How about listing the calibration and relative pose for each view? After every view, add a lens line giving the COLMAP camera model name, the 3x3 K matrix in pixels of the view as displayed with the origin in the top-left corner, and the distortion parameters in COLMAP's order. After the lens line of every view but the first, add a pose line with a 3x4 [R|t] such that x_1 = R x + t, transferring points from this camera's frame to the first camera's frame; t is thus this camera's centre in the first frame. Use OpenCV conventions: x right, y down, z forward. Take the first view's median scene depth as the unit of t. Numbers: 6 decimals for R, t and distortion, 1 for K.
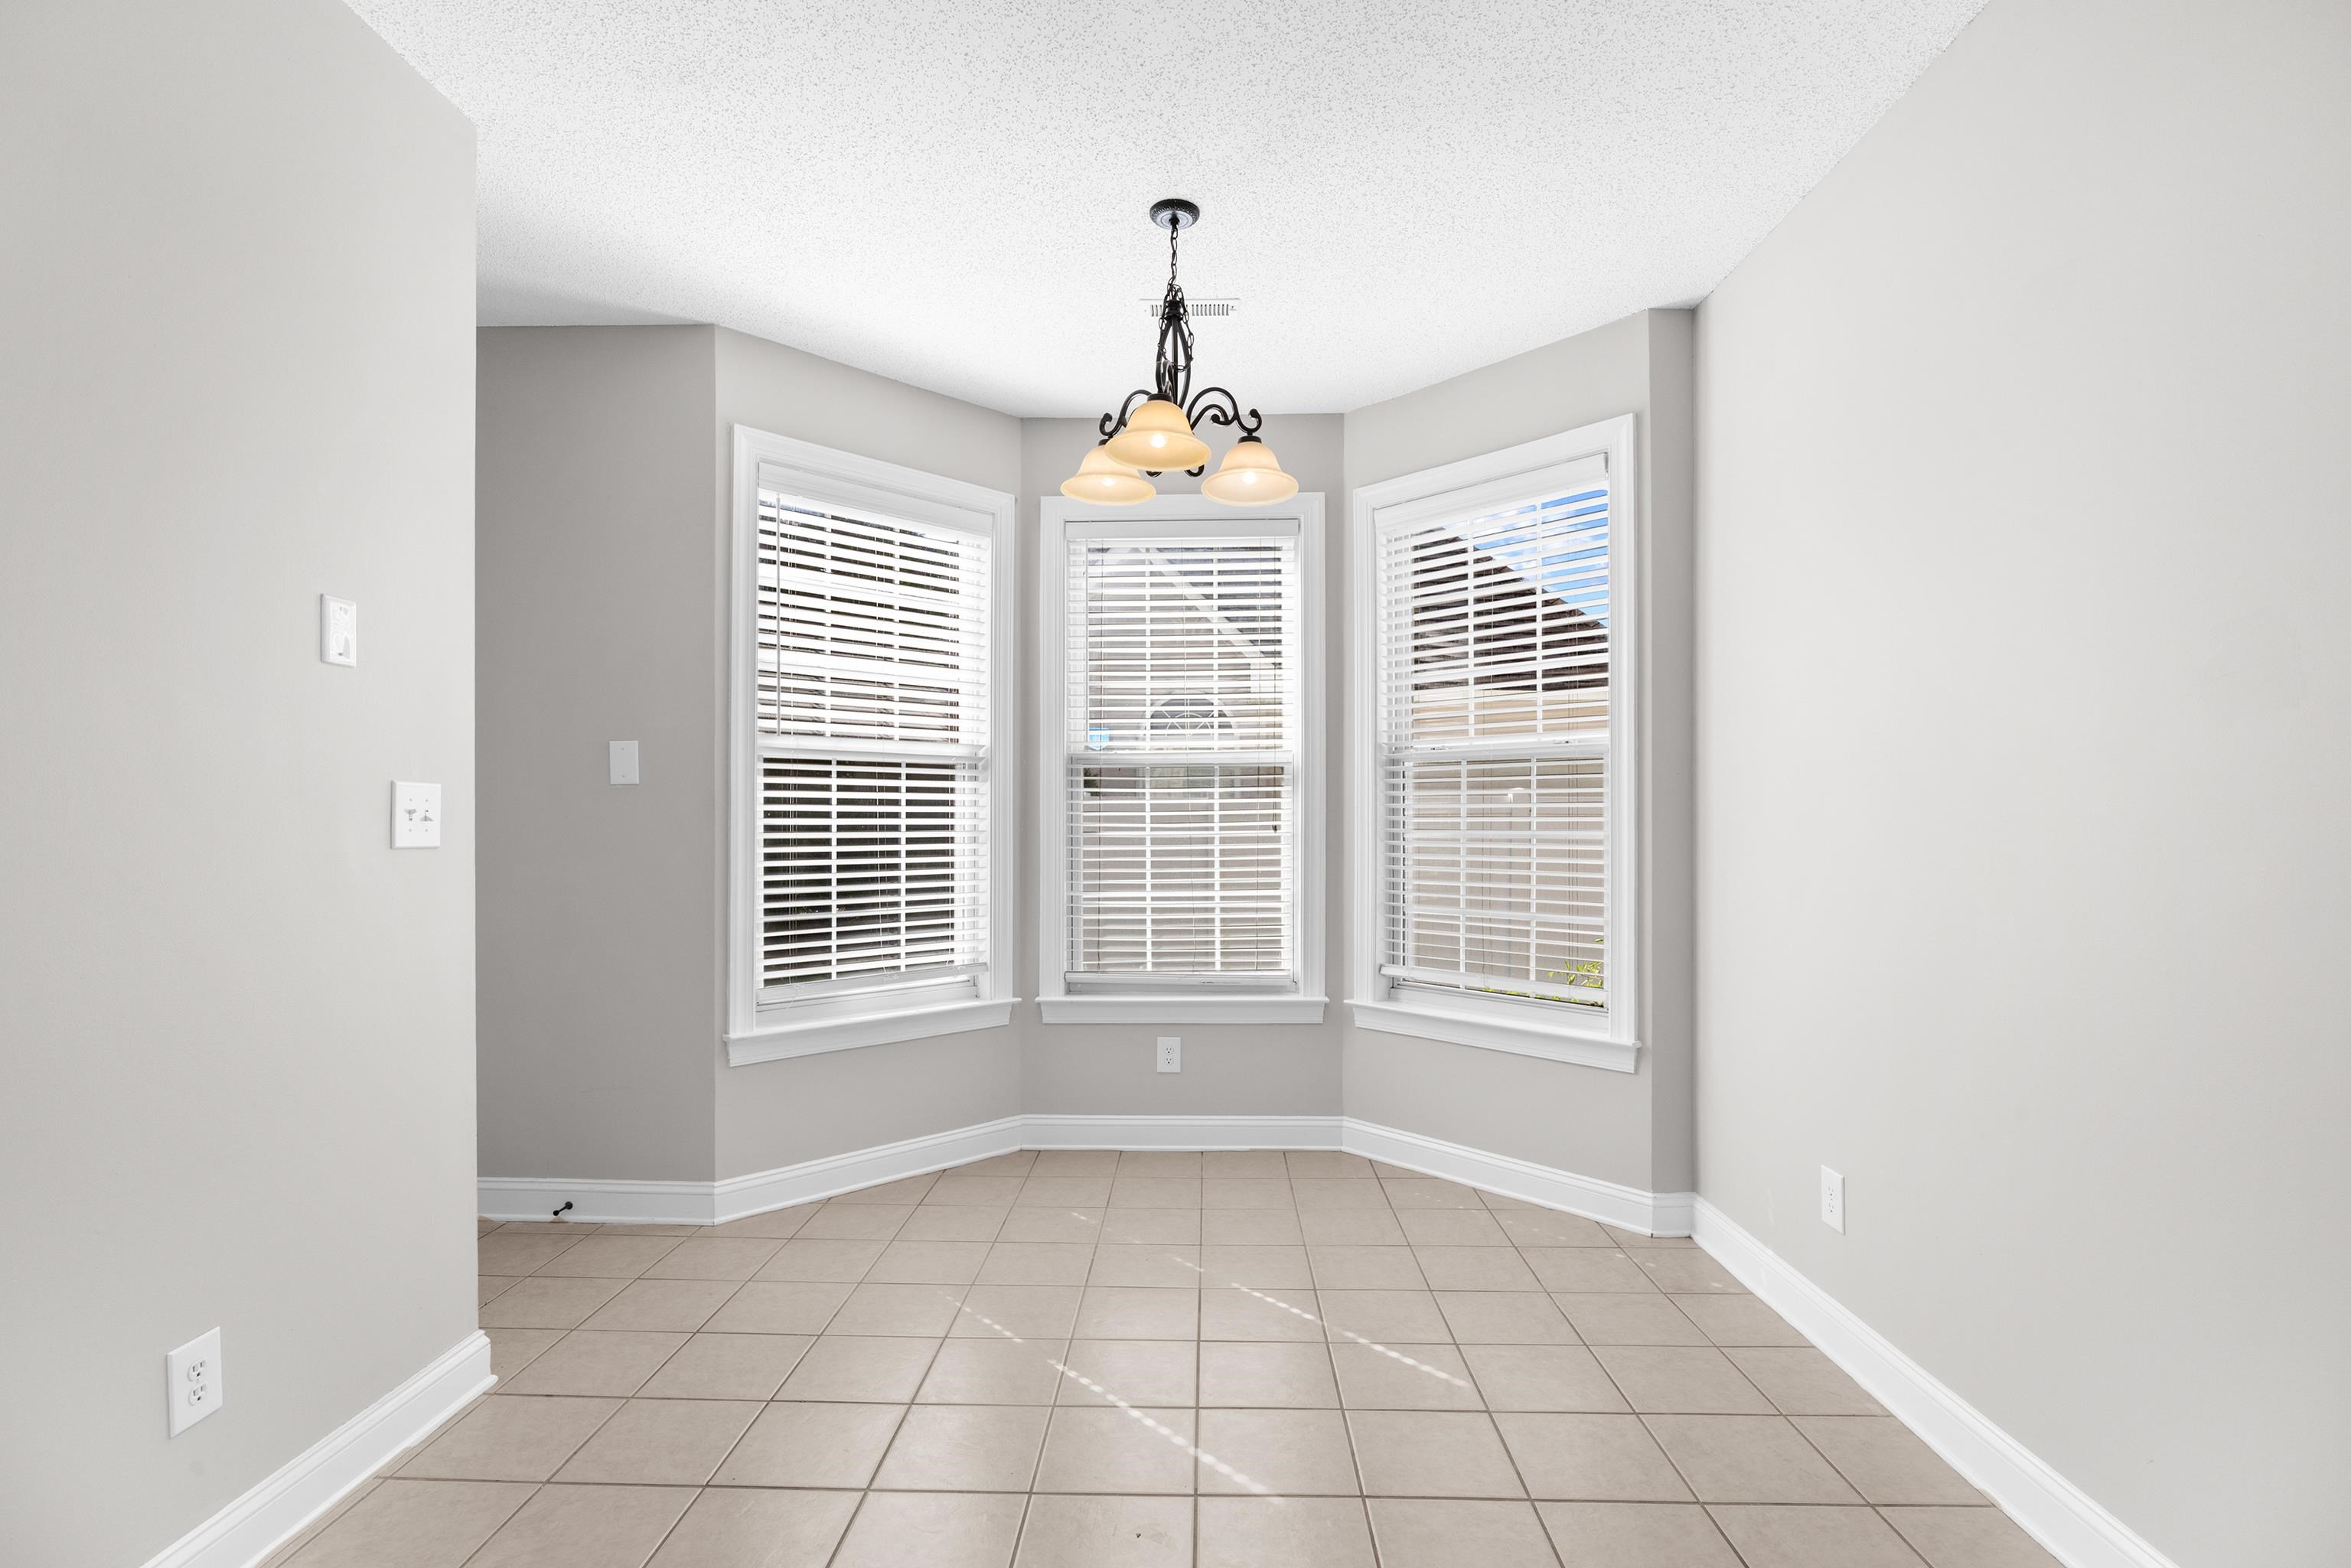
lens RADIAL K [[1111.2, 0, 1177.2], [0, 1111.2, 822.7], [0, 0, 1]] dist [-0.012619, 0.000058]
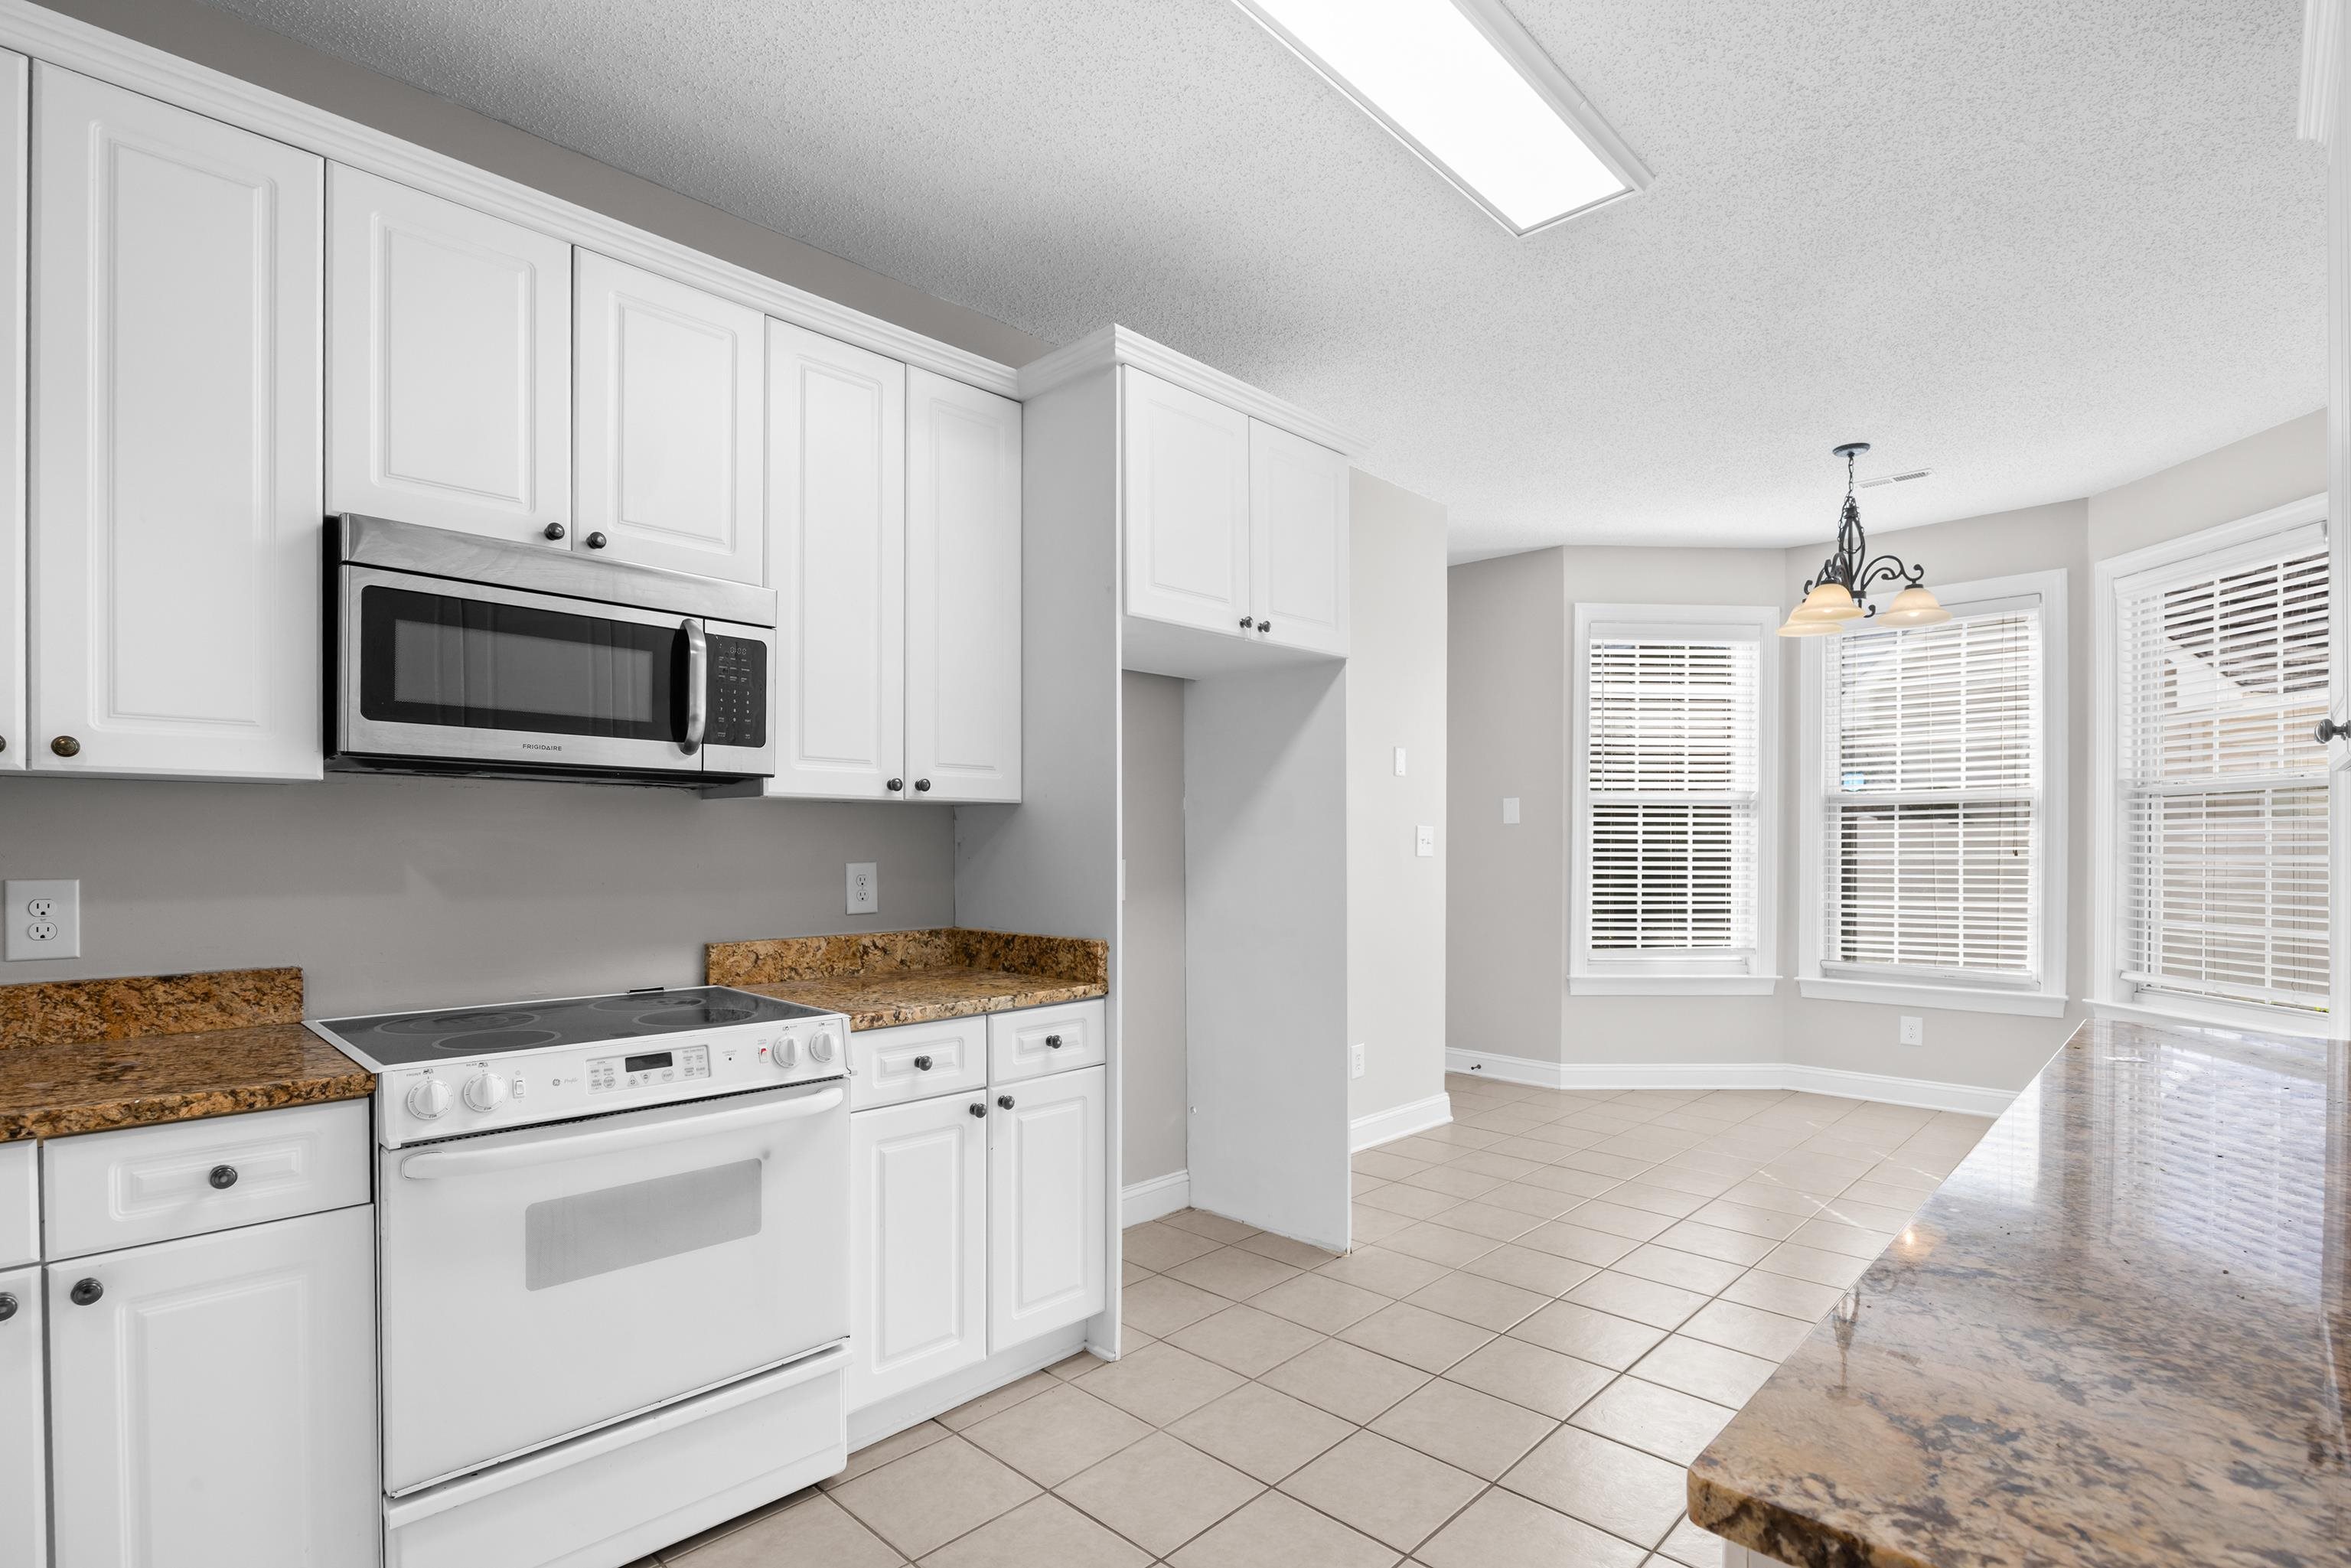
lens RADIAL K [[1112.8, 0, 1182.1], [0, 1112.8, 851.3], [0, 0, 1]] dist [-0.003222, -0.000643]
pose [[0.739366, 0.004895, -0.673286, 0.237682], [-0.004570, 0.999987, 0.002252, 0.005408], [0.673288, 0.001412, 0.739379, -0.516106]]
